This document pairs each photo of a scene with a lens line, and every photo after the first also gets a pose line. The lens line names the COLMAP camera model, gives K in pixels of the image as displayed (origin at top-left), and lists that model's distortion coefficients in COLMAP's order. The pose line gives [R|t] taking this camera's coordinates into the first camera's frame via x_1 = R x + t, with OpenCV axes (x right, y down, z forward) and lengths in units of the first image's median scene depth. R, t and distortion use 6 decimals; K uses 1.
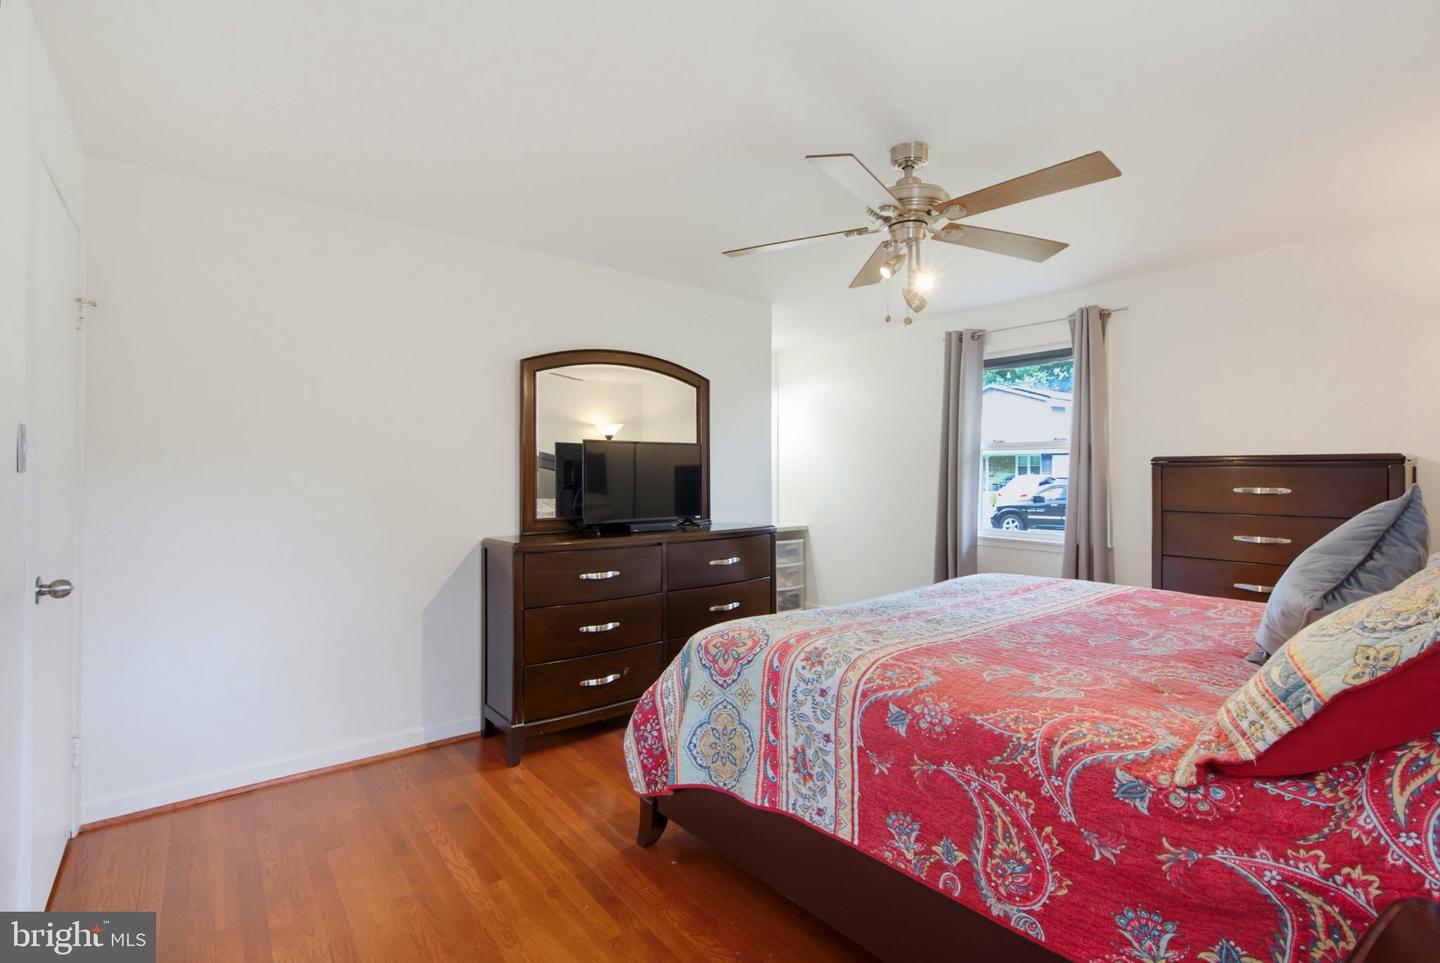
lens RADIAL K [[668.9, 0, 721.6], [0, 668.9, 473.2], [0, 0, 1]] dist [0.006469, -0.001363]
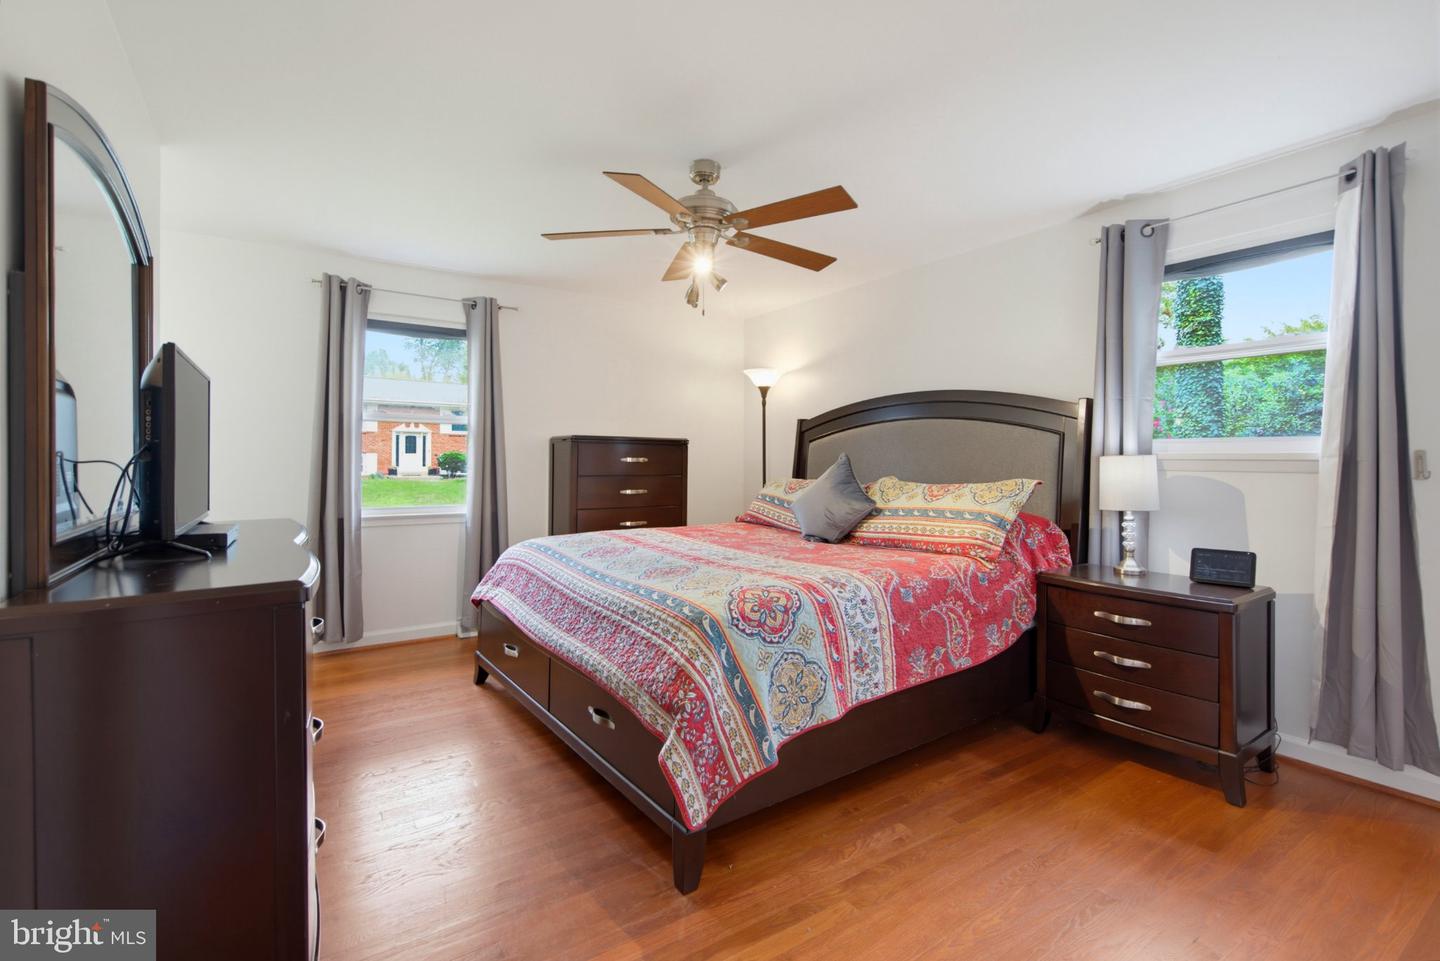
lens RADIAL K [[668.9, 0, 713.9], [0, 668.9, 474.6], [0, 0, 1]] dist [0.006469, -0.001363]
pose [[0.072693, -0.020063, 0.997153, -1.197852], [-0.003766, 0.999785, 0.020391, 0.046524], [-0.997347, -0.005237, 0.072602, 1.197278]]
